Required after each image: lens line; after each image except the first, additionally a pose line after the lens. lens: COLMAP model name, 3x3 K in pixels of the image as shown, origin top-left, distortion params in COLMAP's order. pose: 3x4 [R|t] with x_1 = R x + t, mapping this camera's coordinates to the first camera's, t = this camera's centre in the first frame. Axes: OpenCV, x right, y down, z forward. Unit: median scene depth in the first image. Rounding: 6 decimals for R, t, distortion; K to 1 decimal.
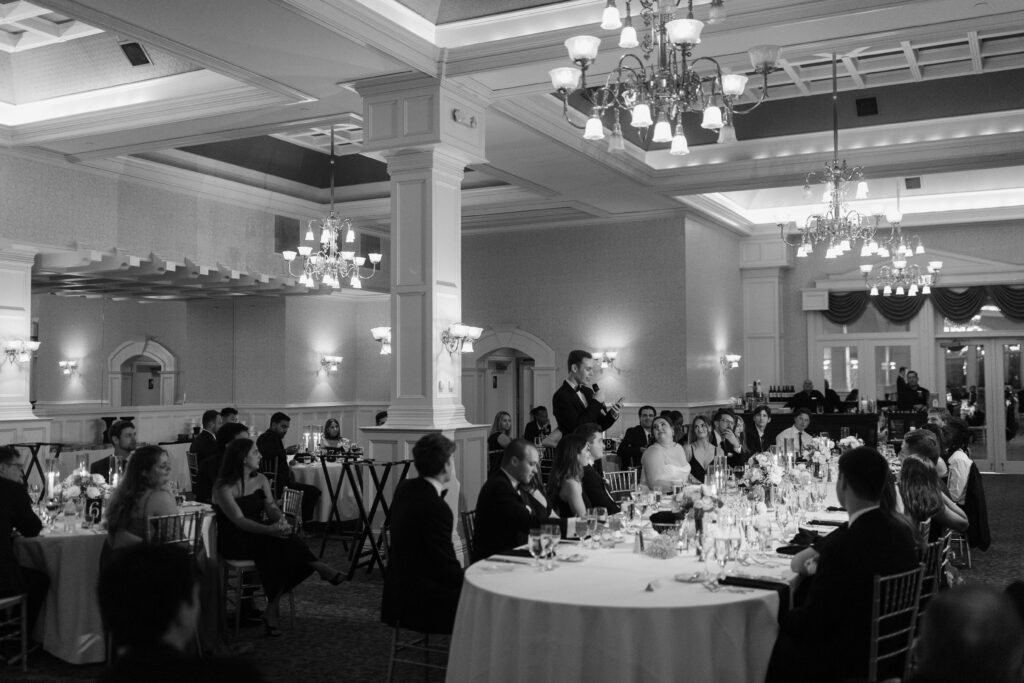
lens RADIAL K [[1029.2, 0, 514.0], [0, 1029.2, 319.6], [0, 0, 1]] dist [-0.014815, -0.001828]
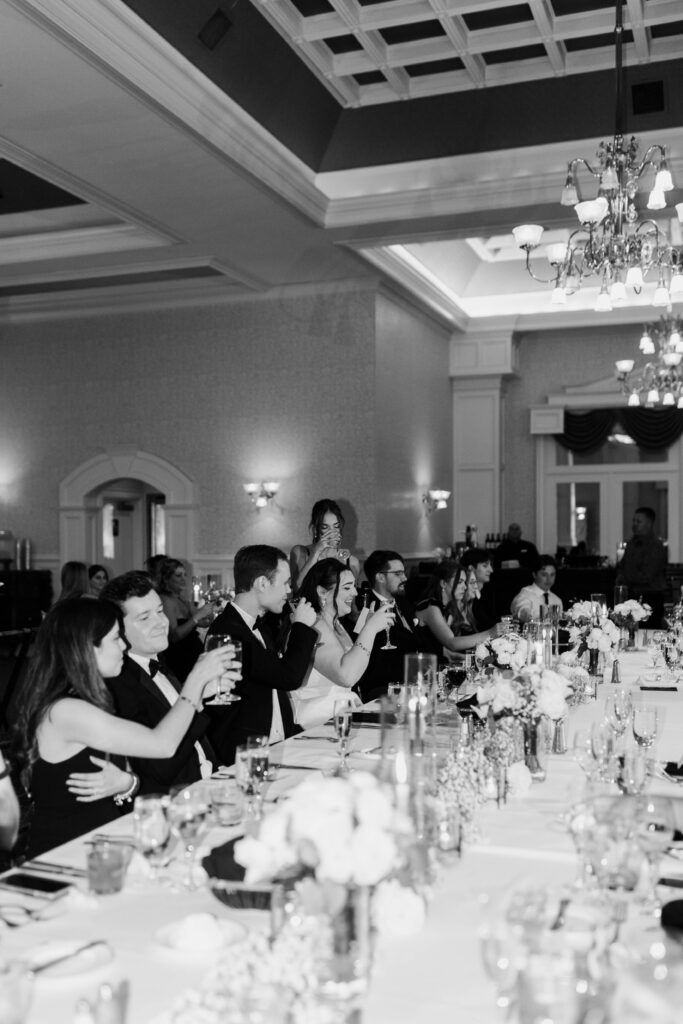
lens RADIAL K [[1073.2, 0, 340.9], [0, 1073.2, 545.4], [0, 0, 1]] dist [0.003761, 0.004766]
pose [[0.992557, 0.000139, 0.121782, 0.048508], [-0.007678, 0.998081, 0.061439, 0.026598], [-0.121540, -0.061917, 0.990654, 0.241105]]
